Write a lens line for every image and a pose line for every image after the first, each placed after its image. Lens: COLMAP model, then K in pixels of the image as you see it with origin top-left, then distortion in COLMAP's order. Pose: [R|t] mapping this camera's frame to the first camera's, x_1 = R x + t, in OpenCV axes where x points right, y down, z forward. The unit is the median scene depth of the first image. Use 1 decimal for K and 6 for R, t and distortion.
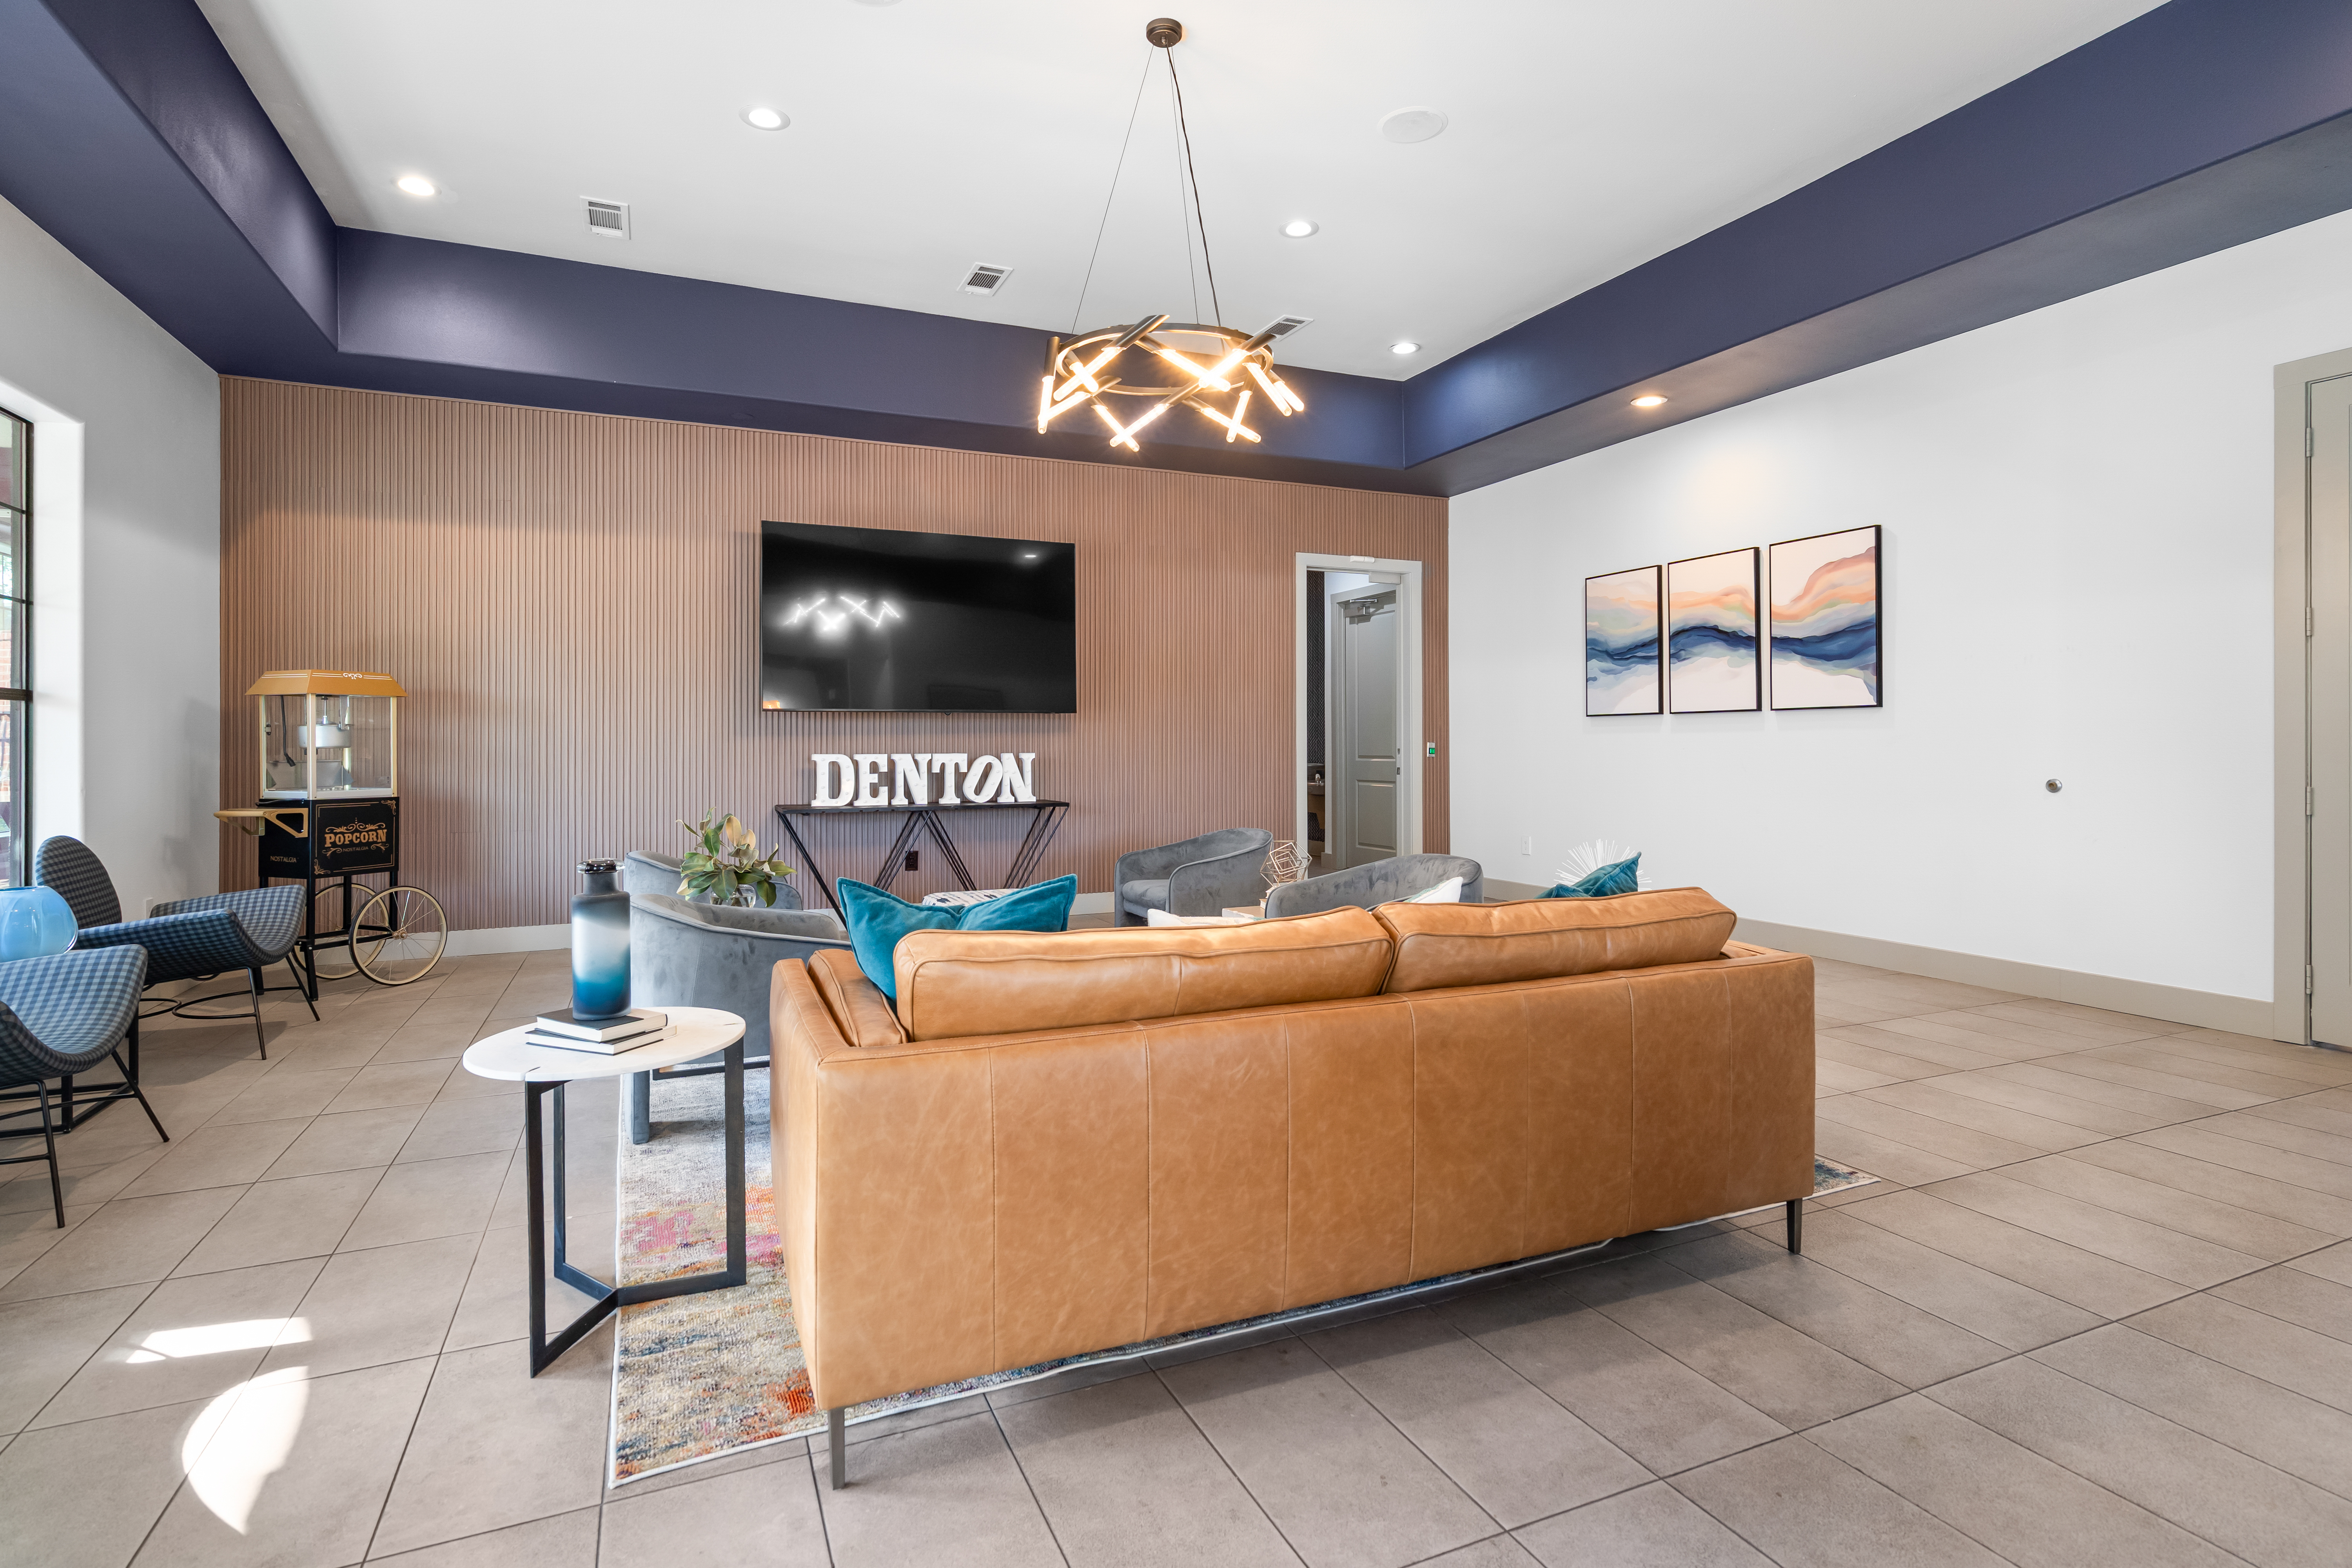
lens RADIAL K [[1140.5, 0, 1142.0], [0, 1140.5, 743.1], [0, 0, 1]] dist [-0.000645, 0.000004]
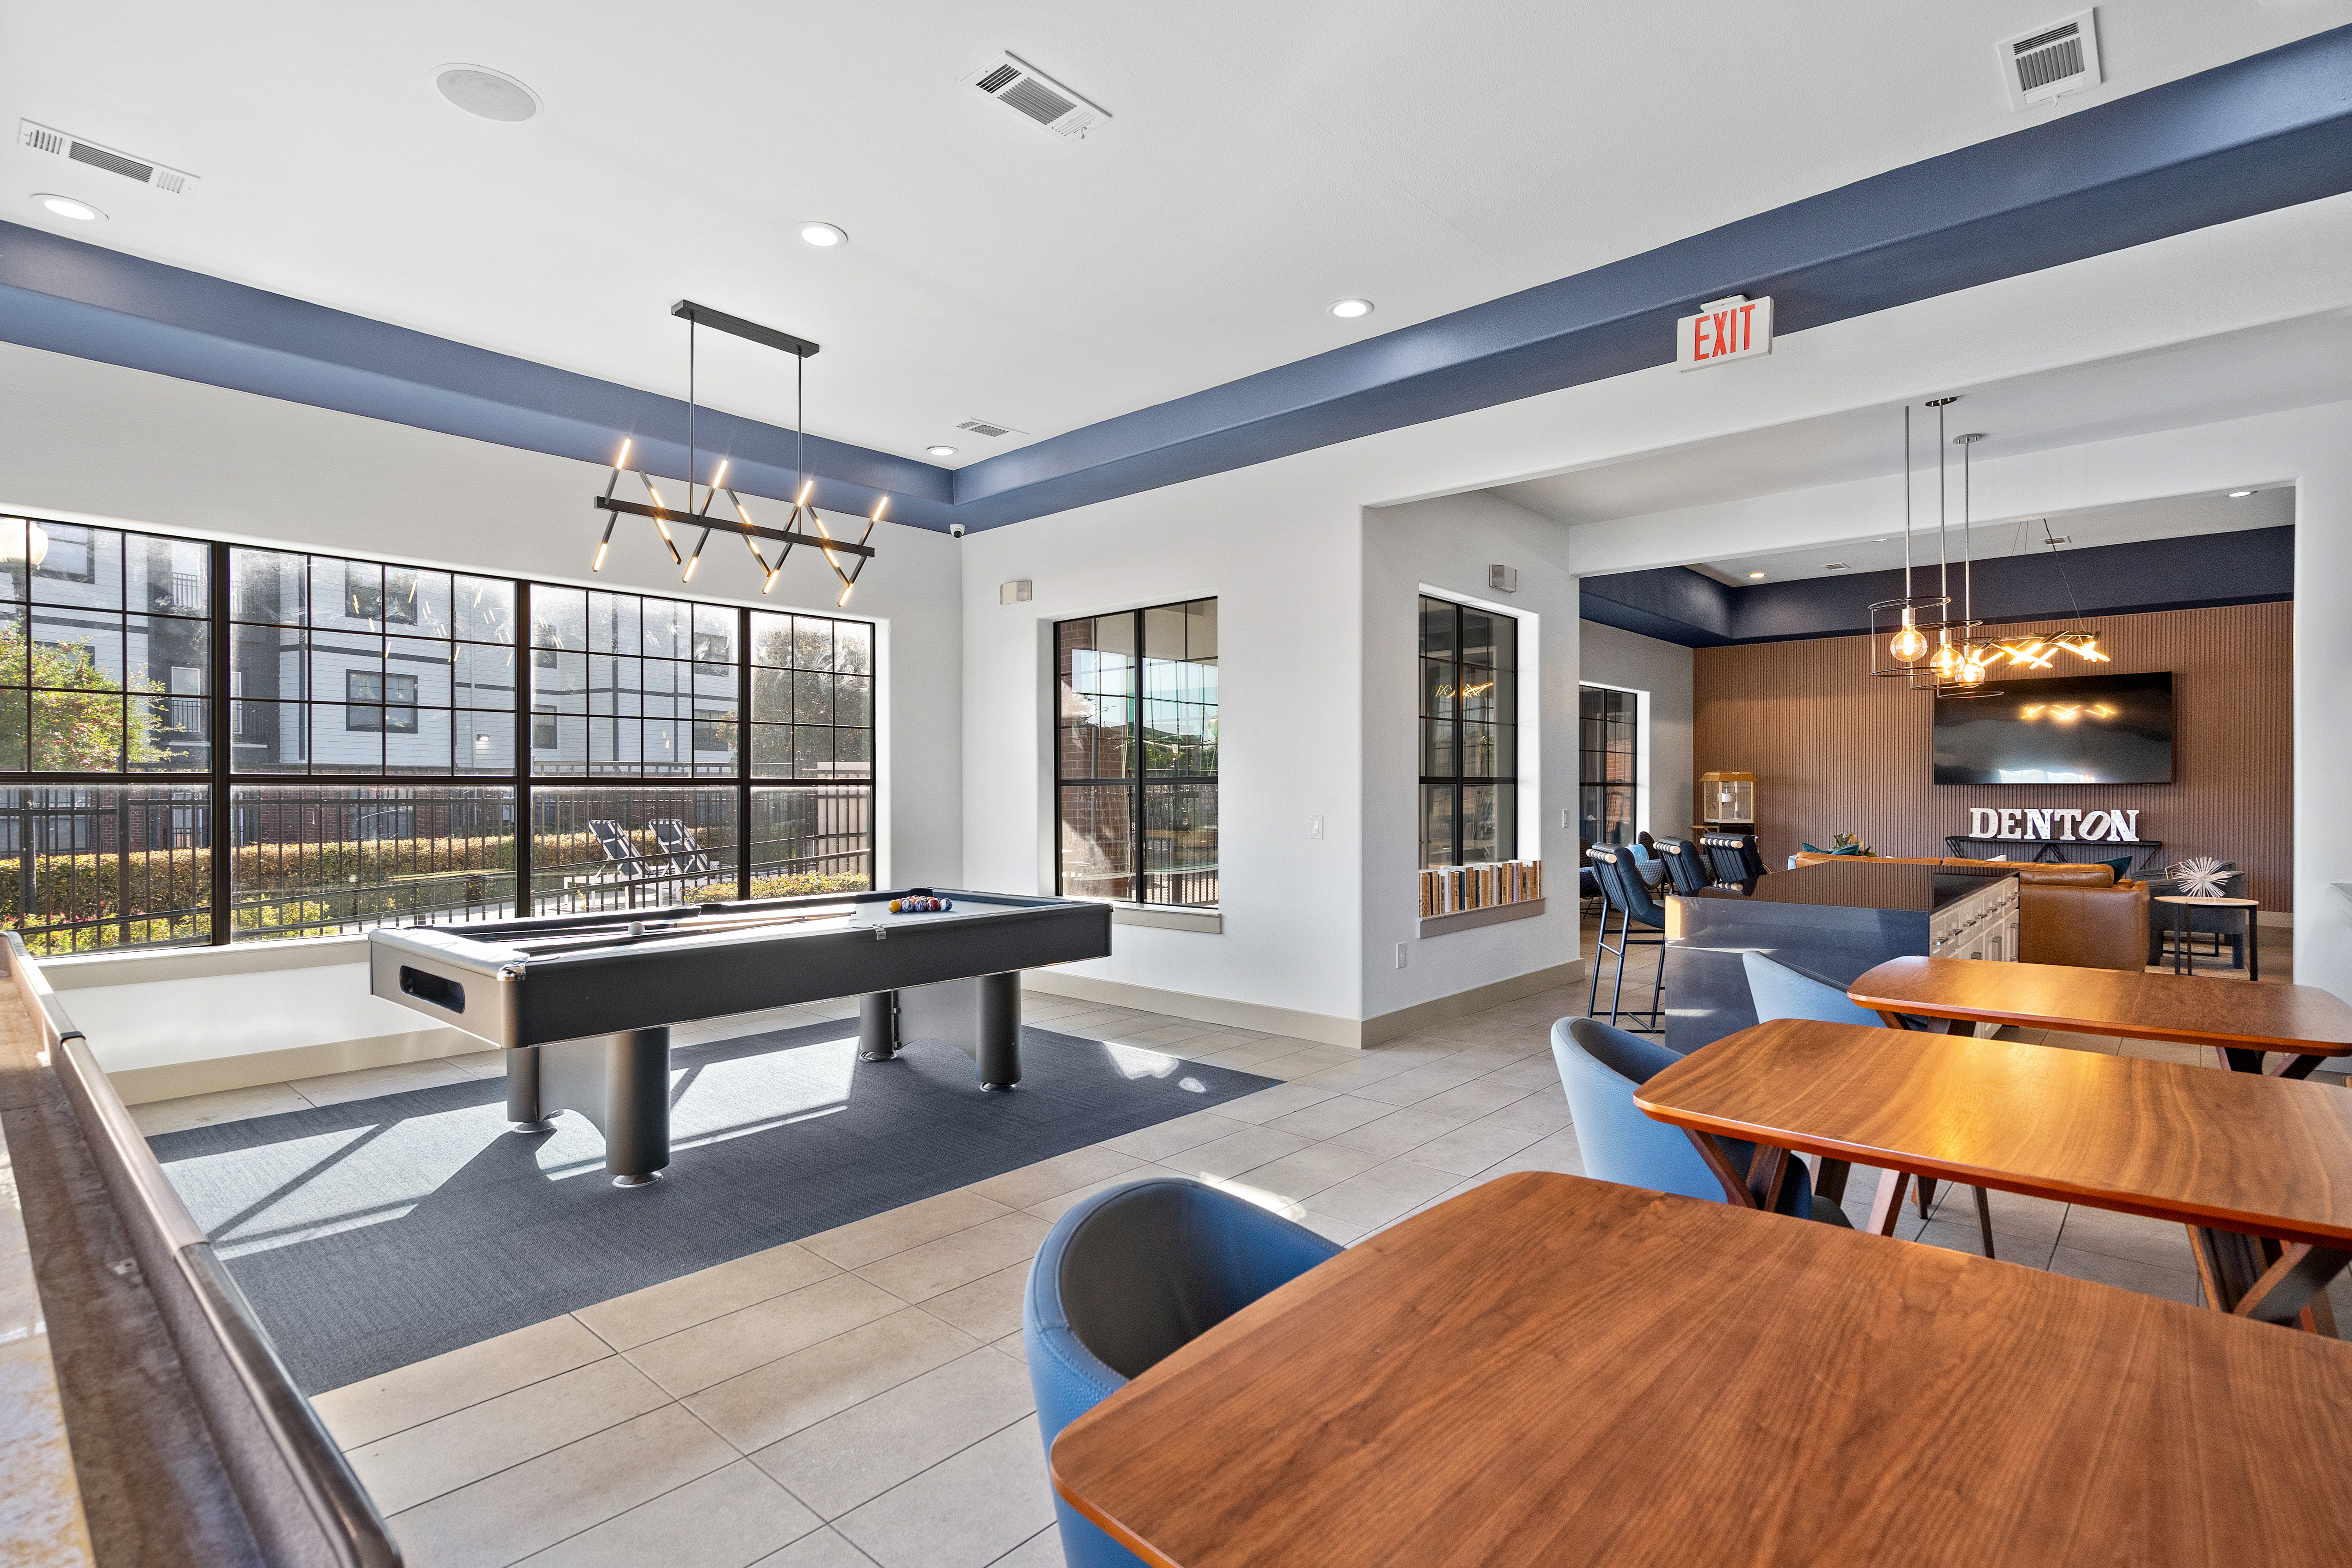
lens RADIAL K [[1140.5, 0, 1178.4], [0, 1140.5, 779.5], [0, 0, 1]] dist [-0.000645, 0.000004]
pose [[0.415064, -0.001202, -0.909792, 0.815291], [0.000659, 0.999999, -0.001020, -0.033908], [0.909792, -0.000177, 0.415064, -0.869731]]
